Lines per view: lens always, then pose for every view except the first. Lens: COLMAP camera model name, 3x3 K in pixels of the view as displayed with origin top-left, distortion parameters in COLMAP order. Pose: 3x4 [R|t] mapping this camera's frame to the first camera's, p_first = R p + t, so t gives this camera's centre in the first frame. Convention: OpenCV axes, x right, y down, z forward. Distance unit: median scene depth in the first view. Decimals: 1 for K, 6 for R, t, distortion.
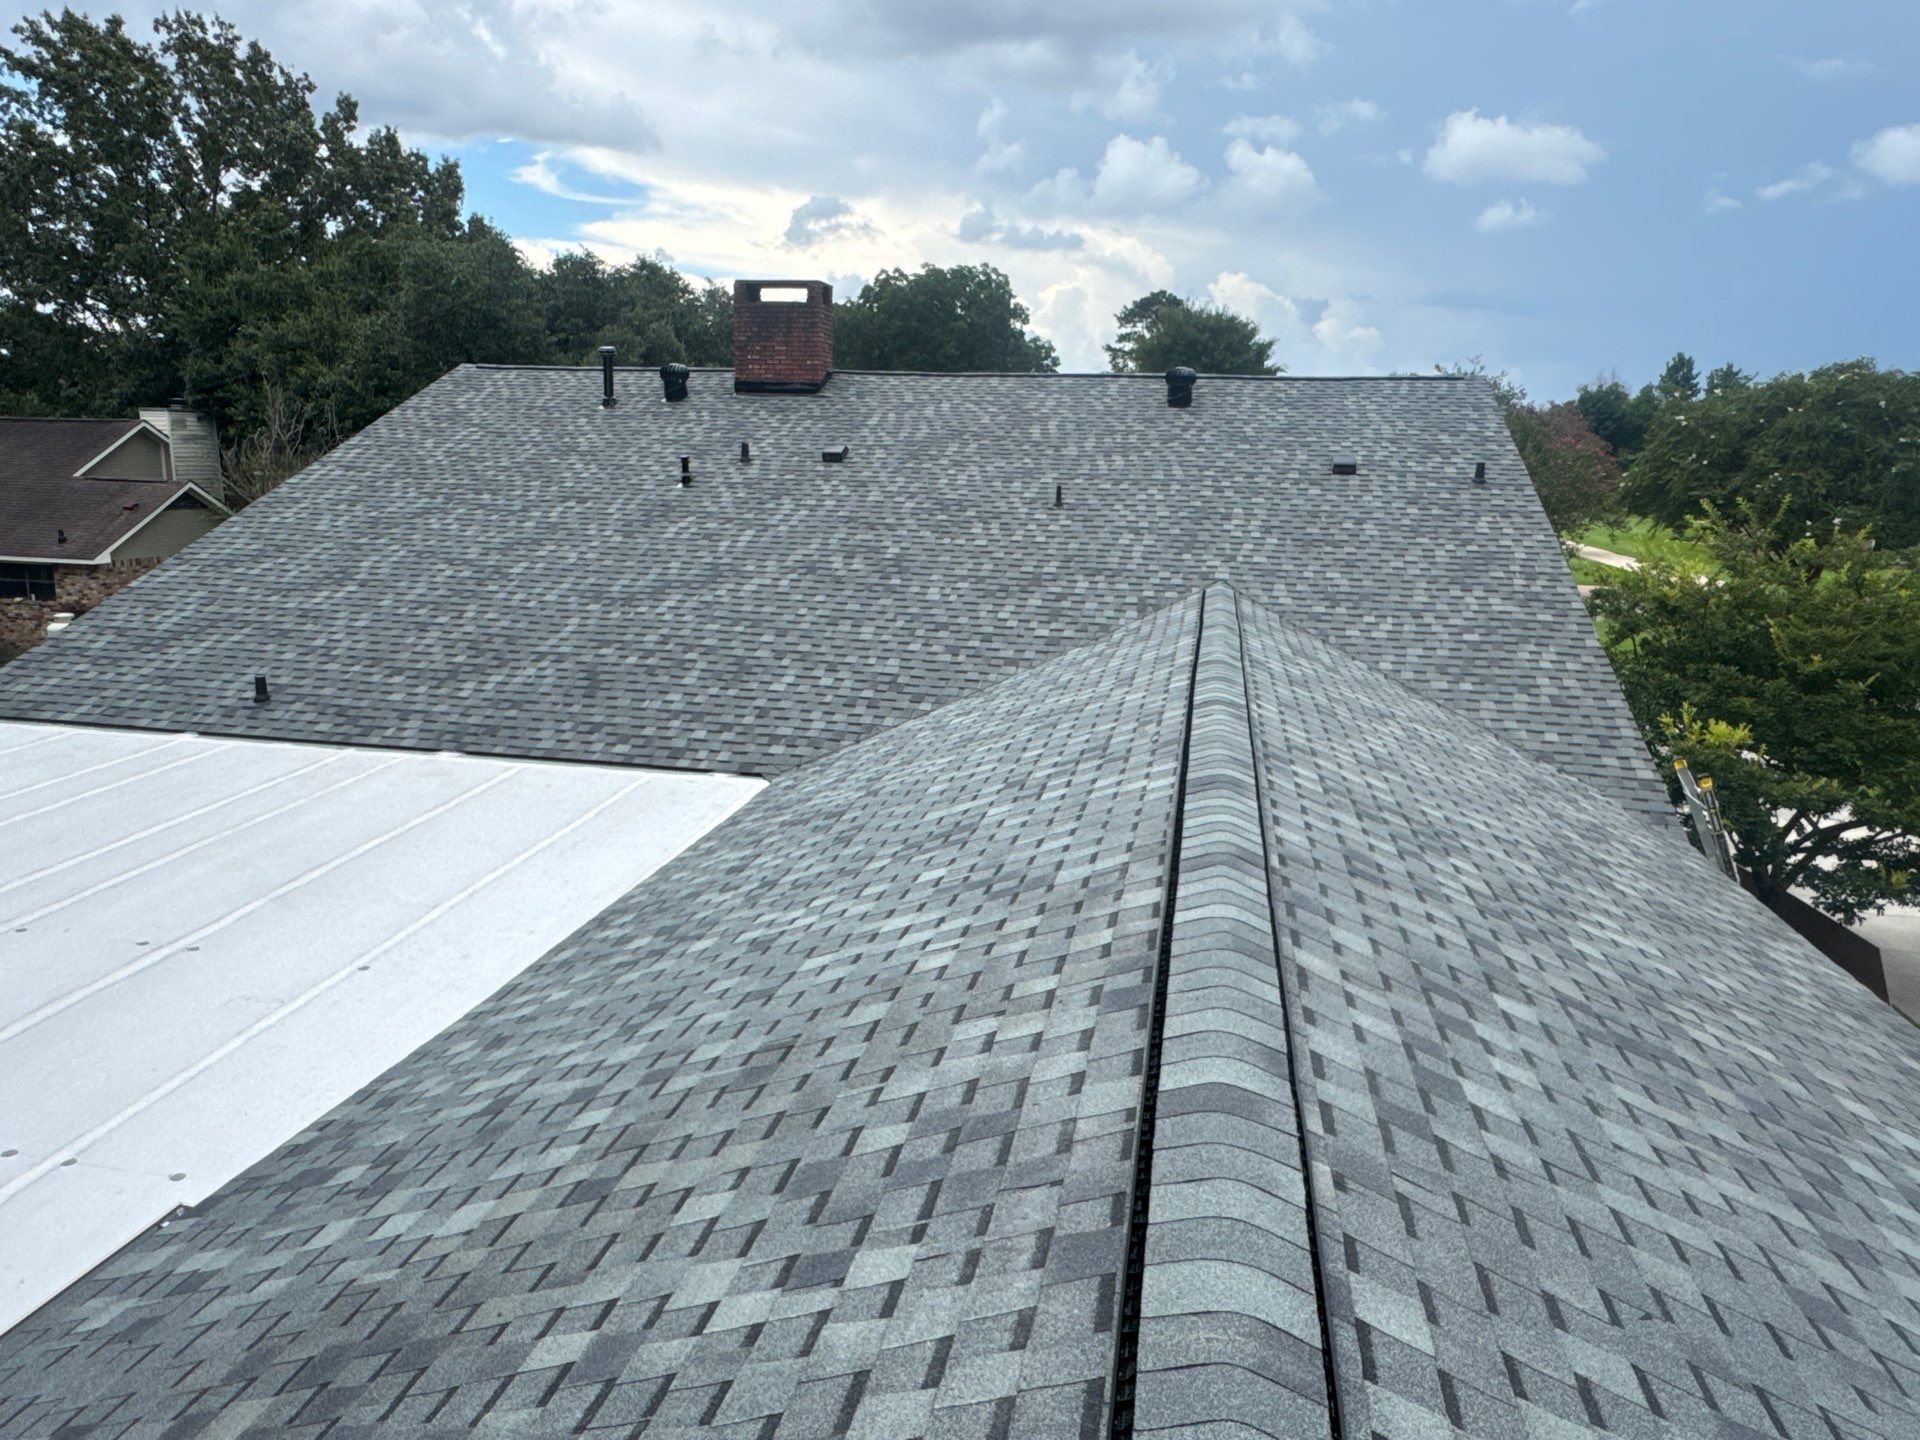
lens RADIAL K [[1274.1, 0, 960.0], [0, 1274.1, 720.0], [0, 0, 1]] dist [-0.010567, 0.039710]
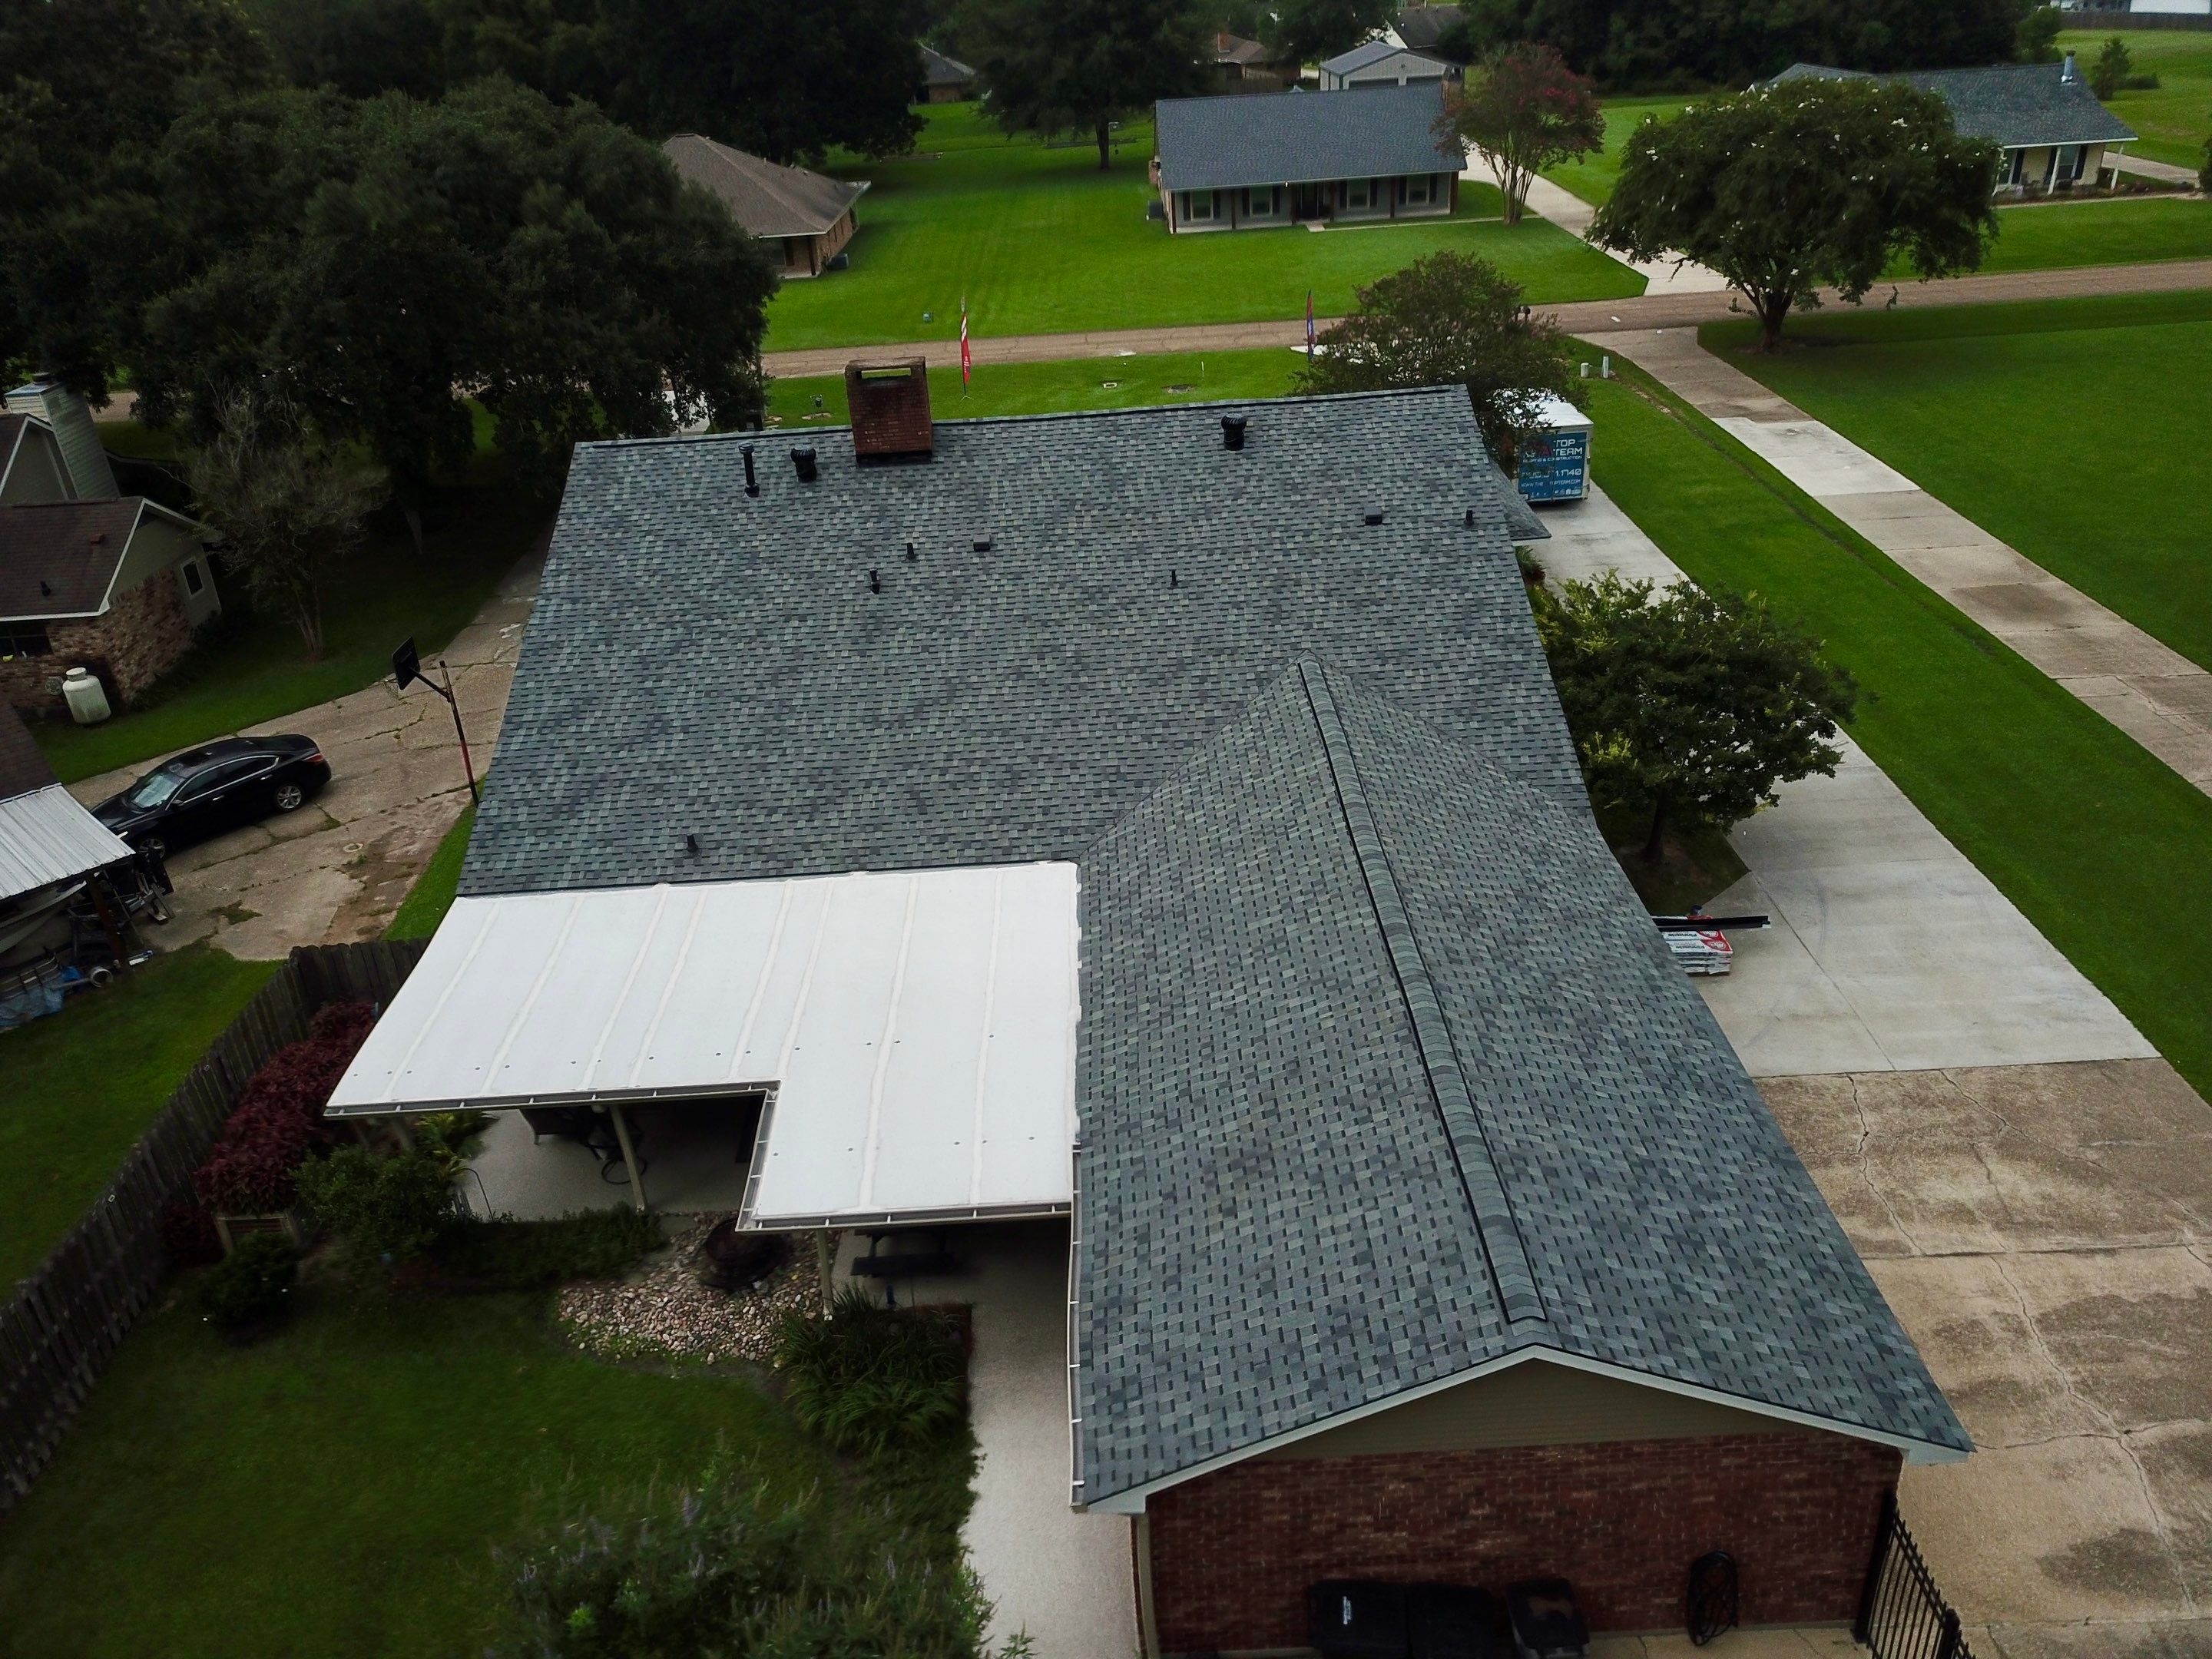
lens RADIAL K [[1611.8, 0, 1106.0], [0, 1611.8, 829.5], [0, 0, 1]] dist [0.089865, -0.005442]
pose [[0.976923, -0.164195, 0.136609, -0.318733], [0.126733, 0.960419, 0.248061, -0.414813], [-0.171932, -0.225024, 0.959064, -0.815026]]
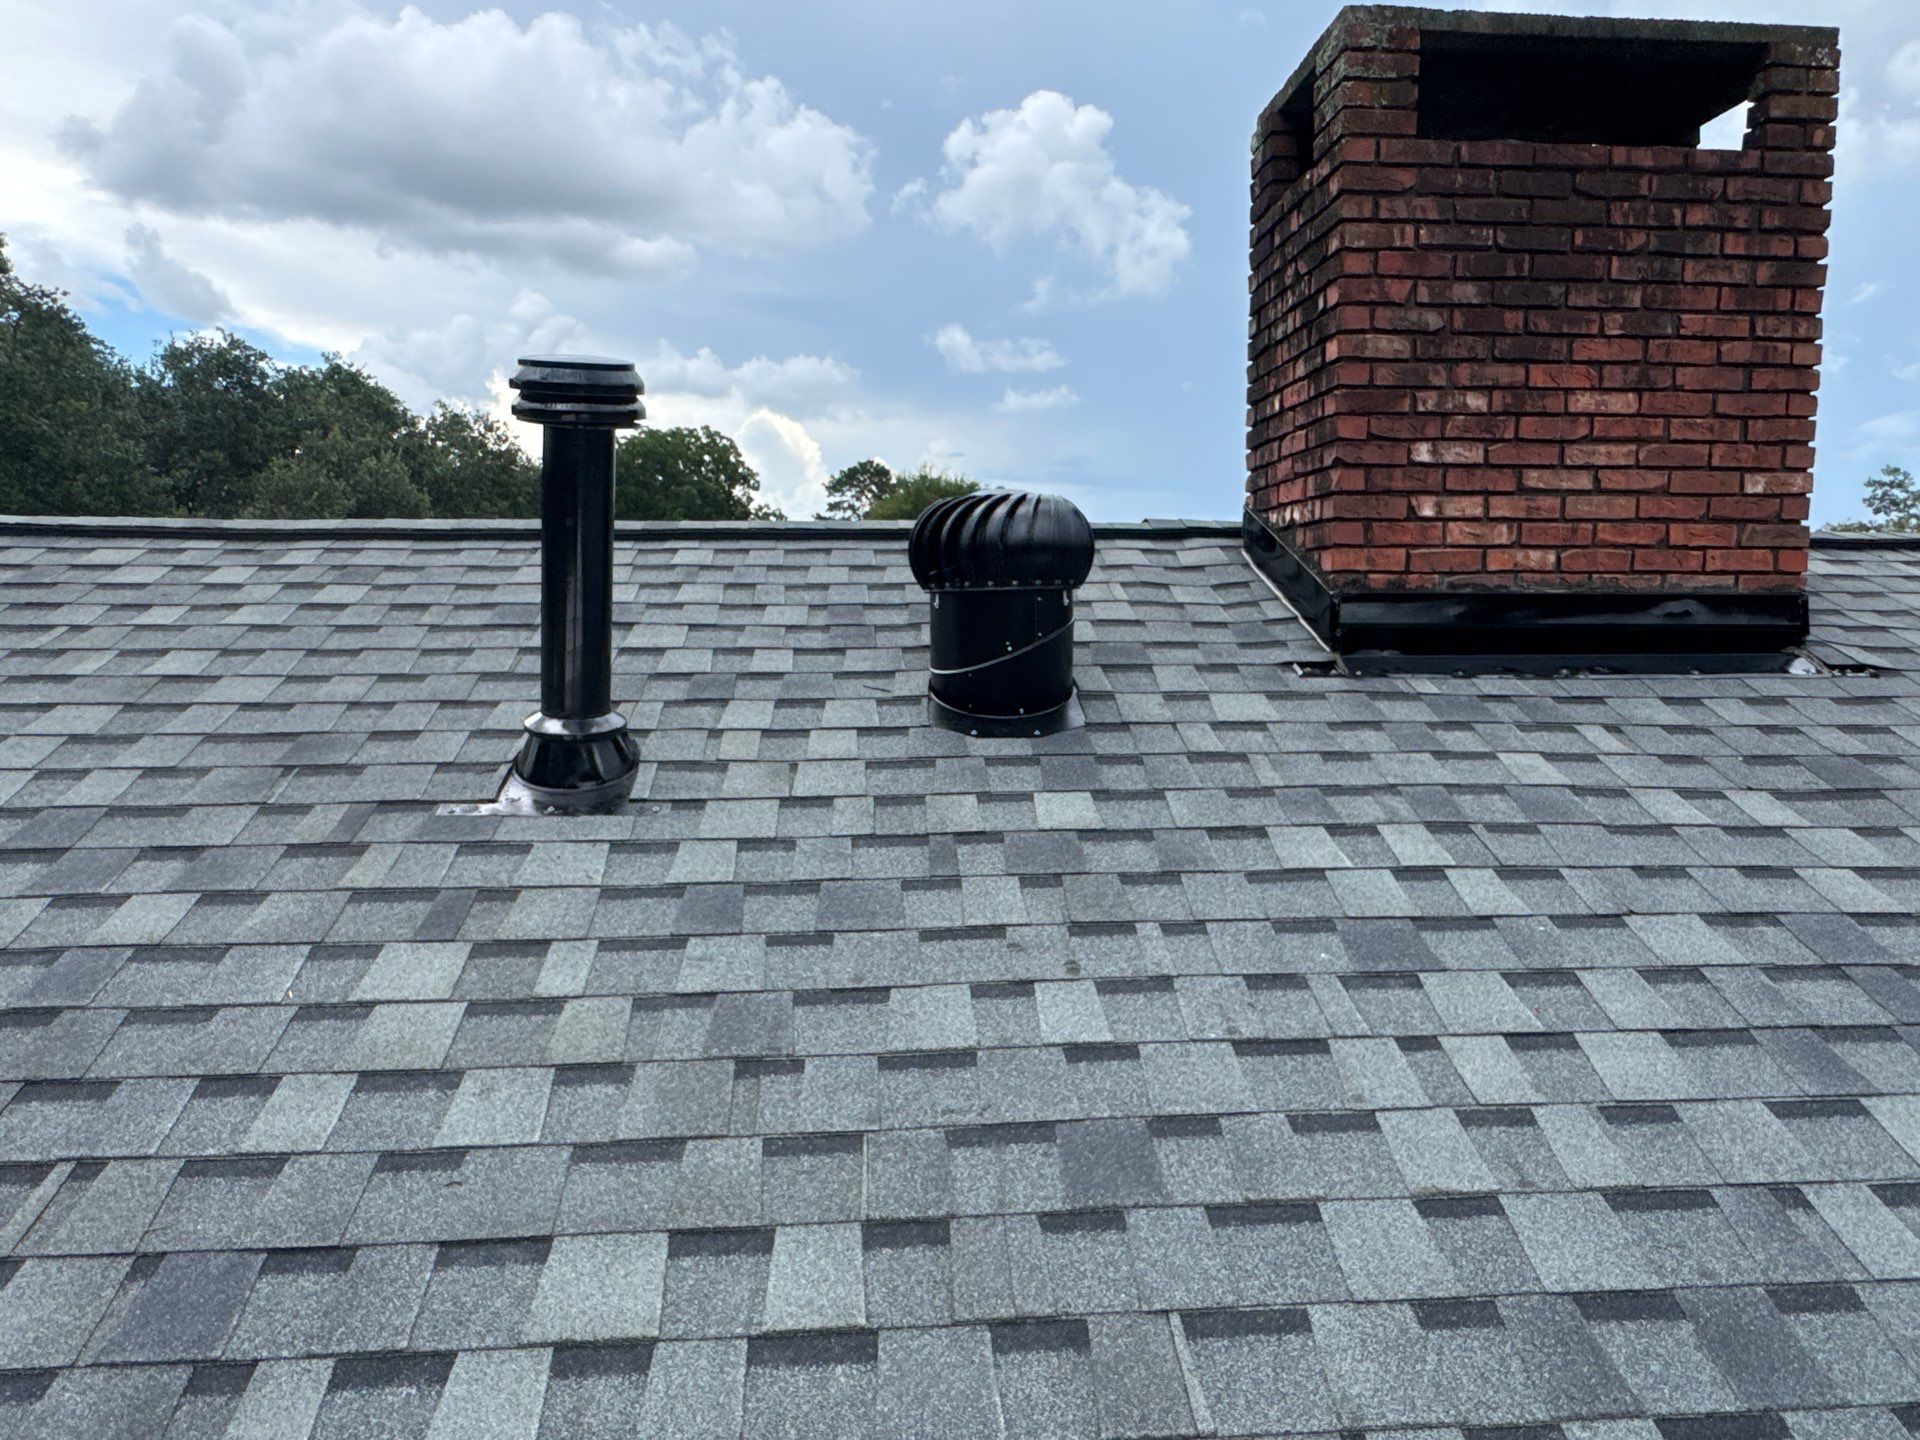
lens RADIAL K [[1274.1, 0, 960.0], [0, 1274.1, 720.0], [0, 0, 1]] dist [-0.010567, 0.039710]
pose [[0.968531, -0.042592, 0.245223, -0.401010], [0.073575, 0.990212, -0.118605, -0.347981], [-0.237771, 0.132915, 0.962184, 1.275126]]
